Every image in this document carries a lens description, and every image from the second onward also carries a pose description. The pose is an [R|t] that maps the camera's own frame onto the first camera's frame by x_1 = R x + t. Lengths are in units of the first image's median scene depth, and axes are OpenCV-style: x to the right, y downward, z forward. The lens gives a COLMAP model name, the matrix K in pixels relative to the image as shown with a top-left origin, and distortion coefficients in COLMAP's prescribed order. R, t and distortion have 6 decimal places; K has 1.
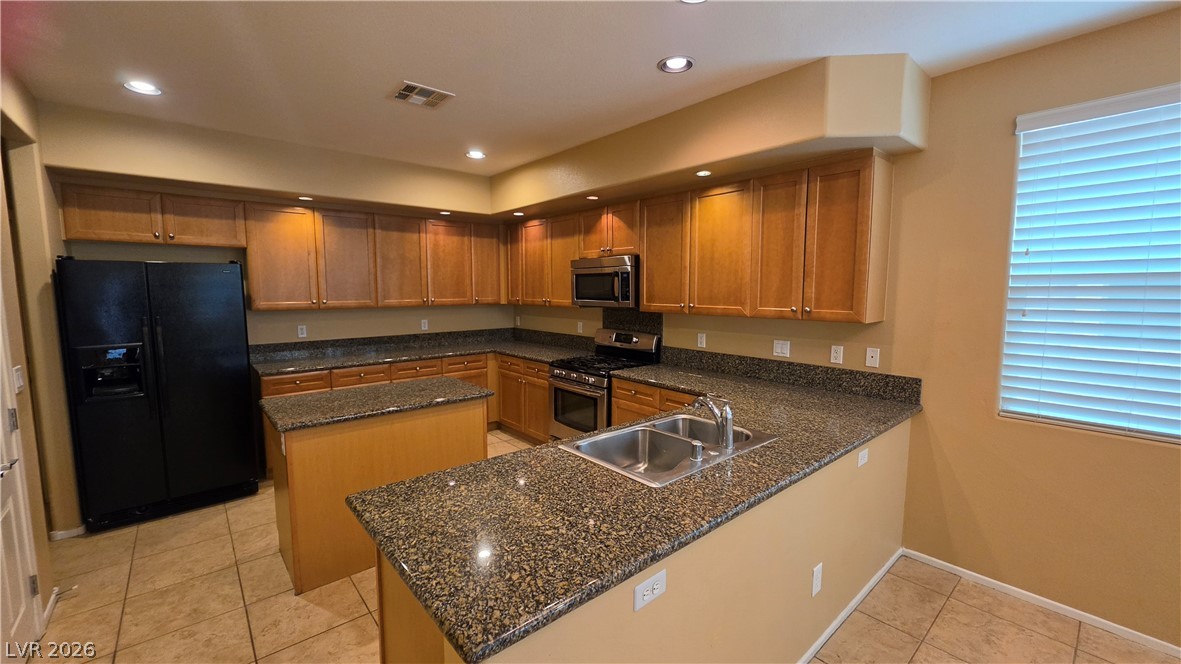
lens RADIAL K [[468.9, 0, 589.0], [0, 468.9, 334.1], [0, 0, 1]] dist [-0.000632, 0.000358]
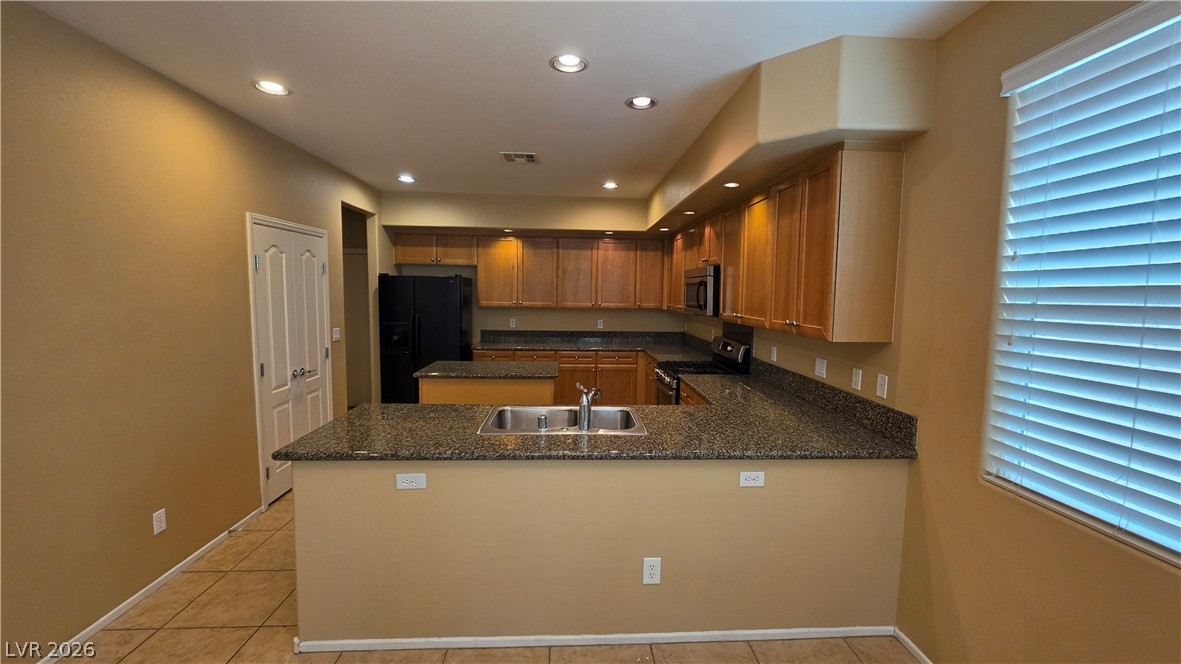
lens RADIAL K [[468.9, 0, 592.7], [0, 468.9, 330.6], [0, 0, 1]] dist [-0.000632, 0.000358]
pose [[0.792926, 0.063408, -0.606010, 0.522488], [-0.077139, 0.997015, 0.003389, -0.007977], [0.604416, 0.044059, 0.795450, 0.023951]]
